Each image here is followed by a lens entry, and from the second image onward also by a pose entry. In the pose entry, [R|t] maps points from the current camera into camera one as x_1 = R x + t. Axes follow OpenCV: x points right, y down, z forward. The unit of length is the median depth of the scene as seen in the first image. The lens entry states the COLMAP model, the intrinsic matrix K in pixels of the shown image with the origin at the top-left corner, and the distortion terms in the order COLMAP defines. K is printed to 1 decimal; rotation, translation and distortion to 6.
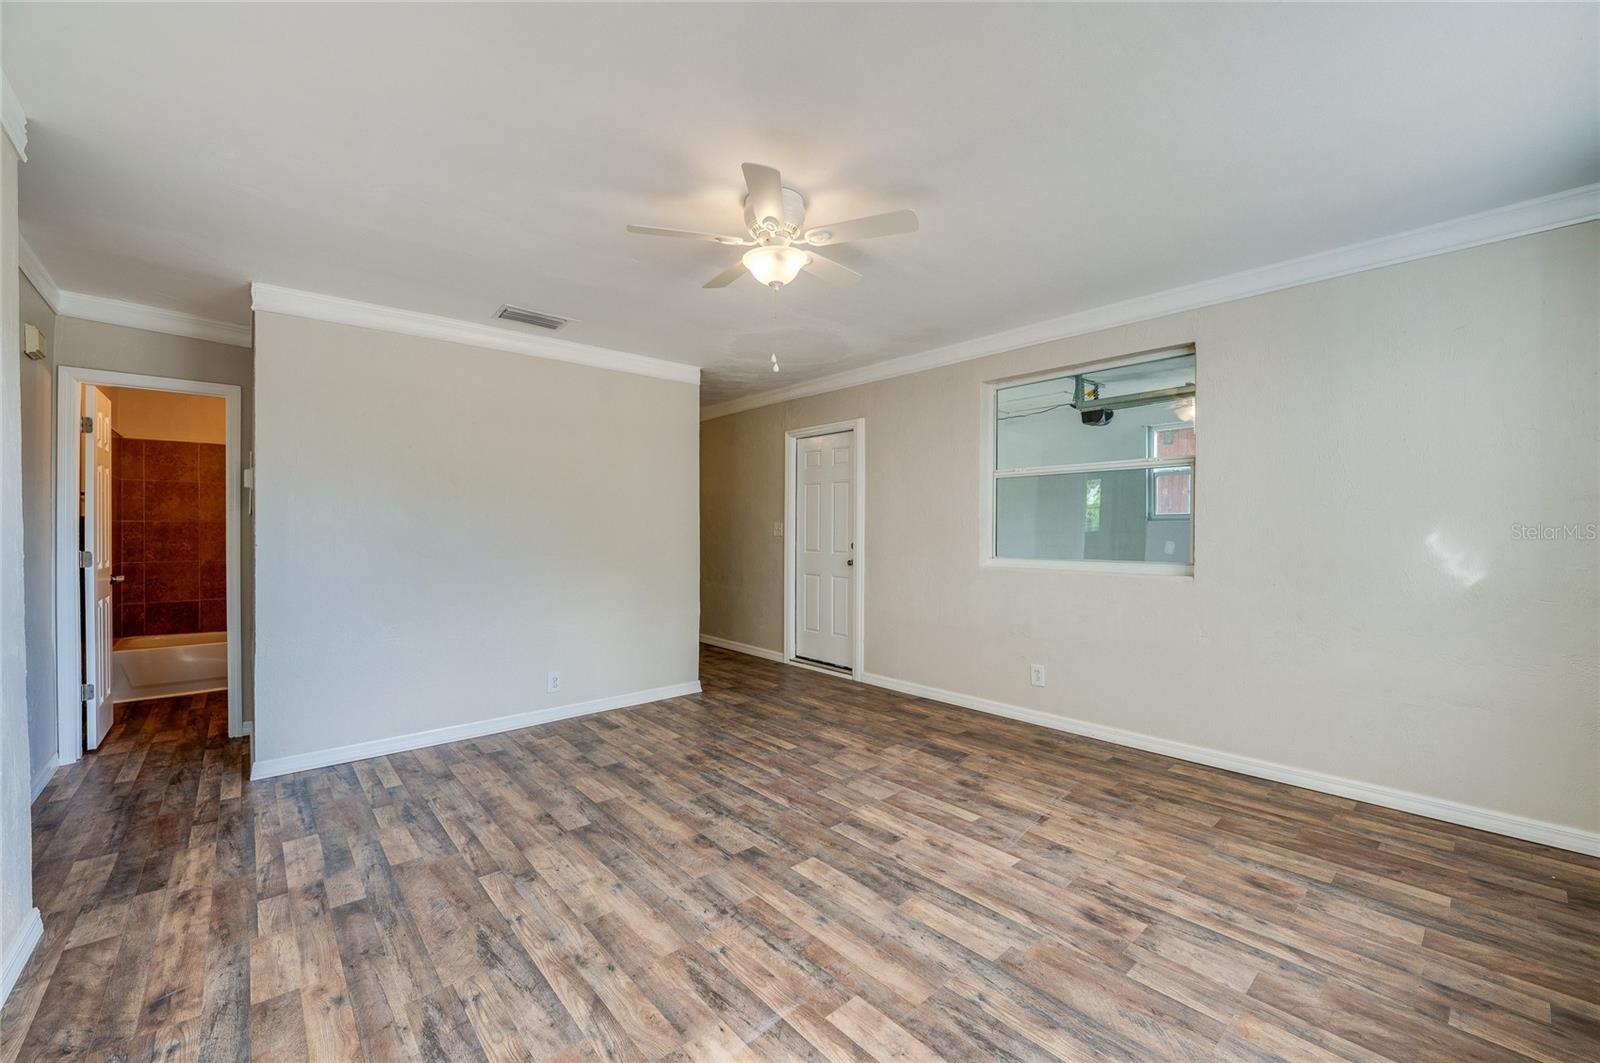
lens RADIAL K [[641.8, 0, 799.5], [0, 641.8, 538.5], [0, 0, 1]] dist [-0.017111, 0.000638]
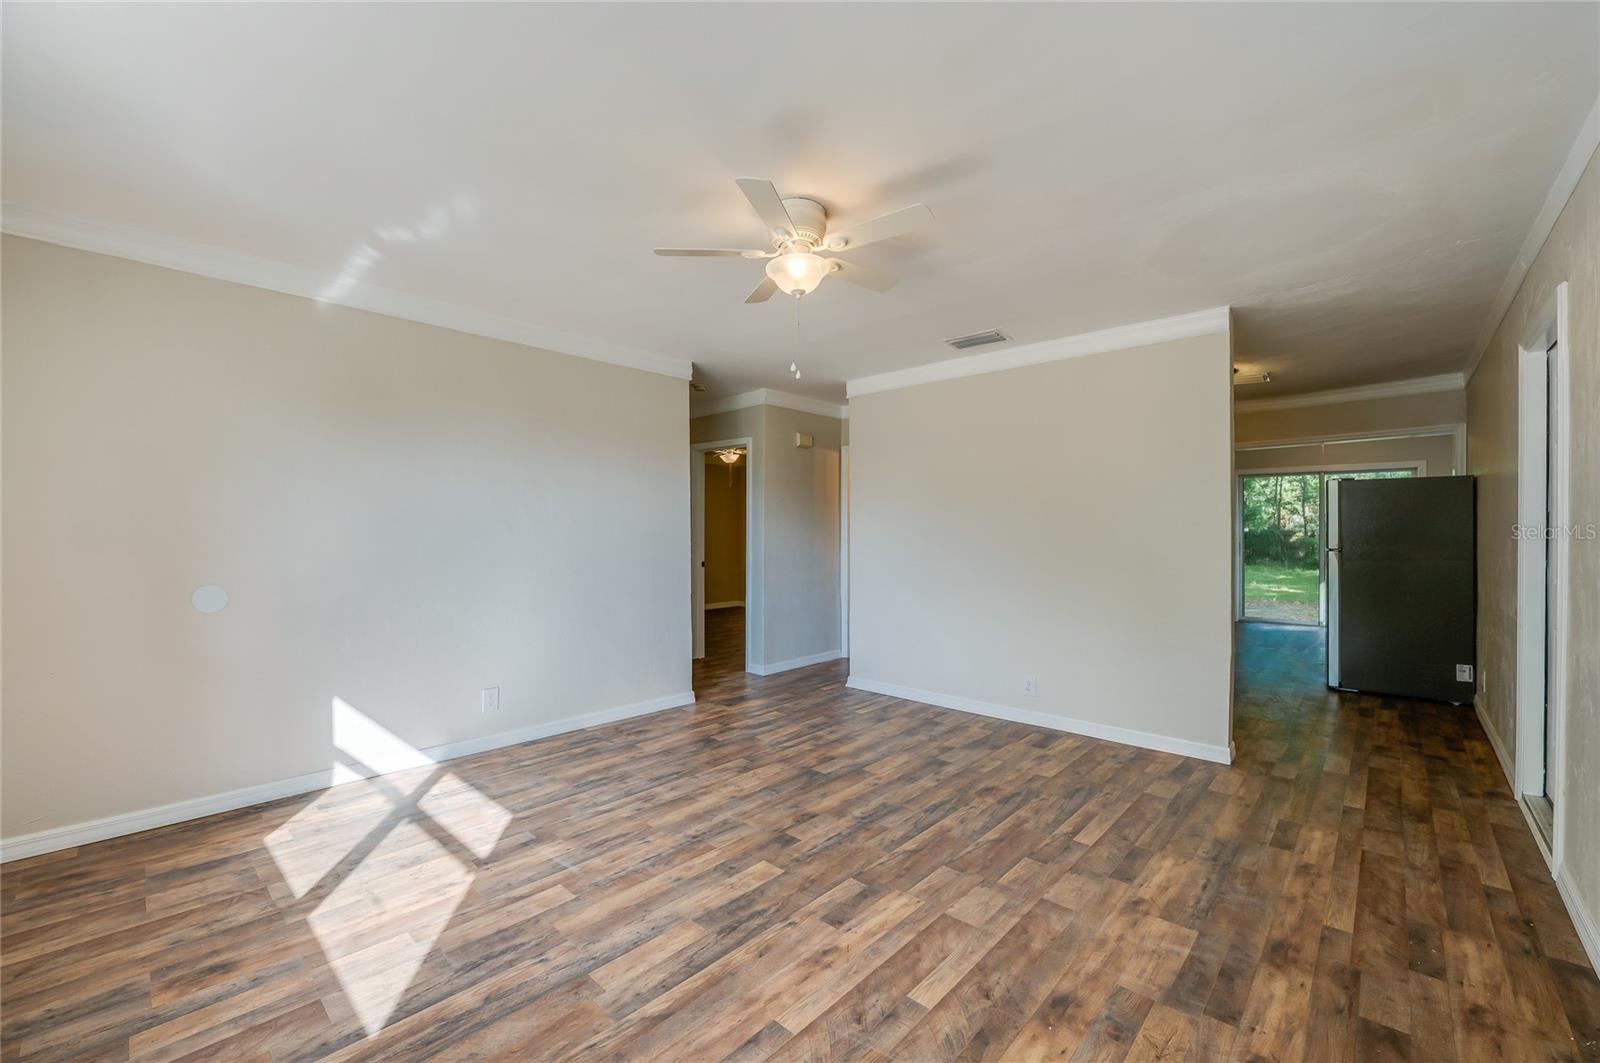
lens RADIAL K [[641.8, 0, 796.9], [0, 641.8, 524.9], [0, 0, 1]] dist [-0.017111, 0.000638]
pose [[0.094180, -0.008904, -0.995515, 0.818871], [-0.015843, 0.999820, -0.010441, -0.014187], [0.995429, 0.016755, 0.094022, 0.757503]]
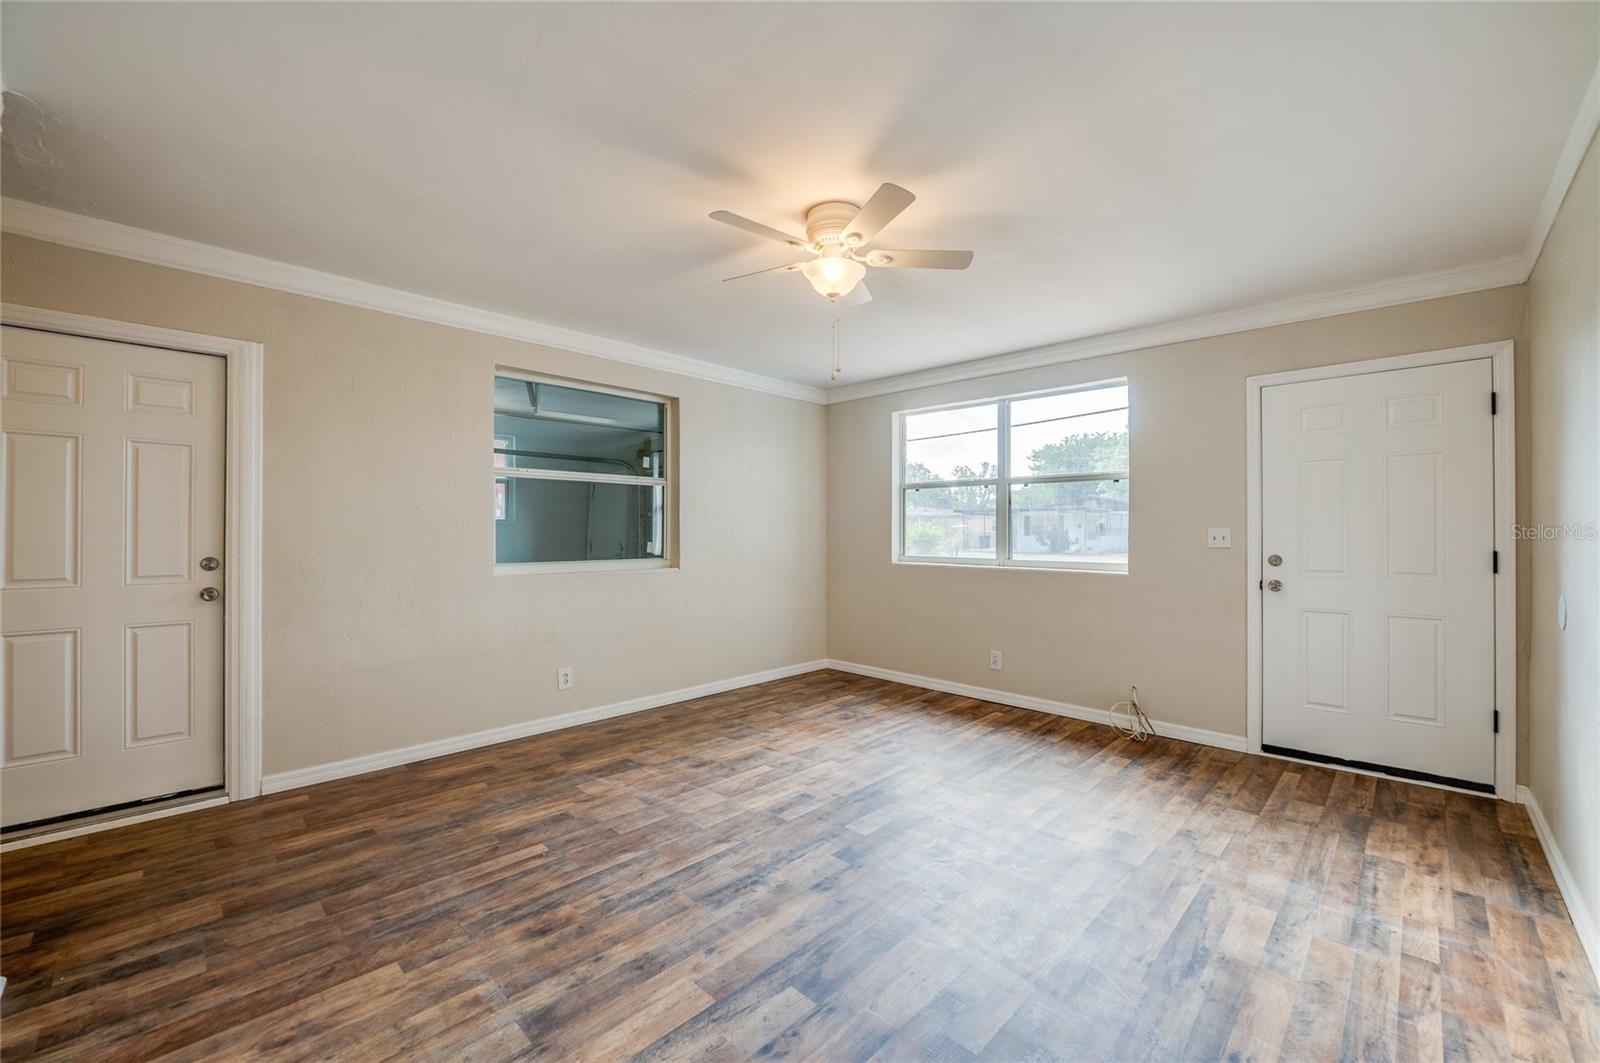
lens RADIAL K [[641.8, 0, 807.9], [0, 641.8, 531.8], [0, 0, 1]] dist [-0.017111, 0.000638]
pose [[-0.083380, 0.002252, 0.996515, -0.893098], [0.016815, 0.999858, -0.000852, -0.012150], [-0.996376, 0.016685, -0.083406, 0.946170]]
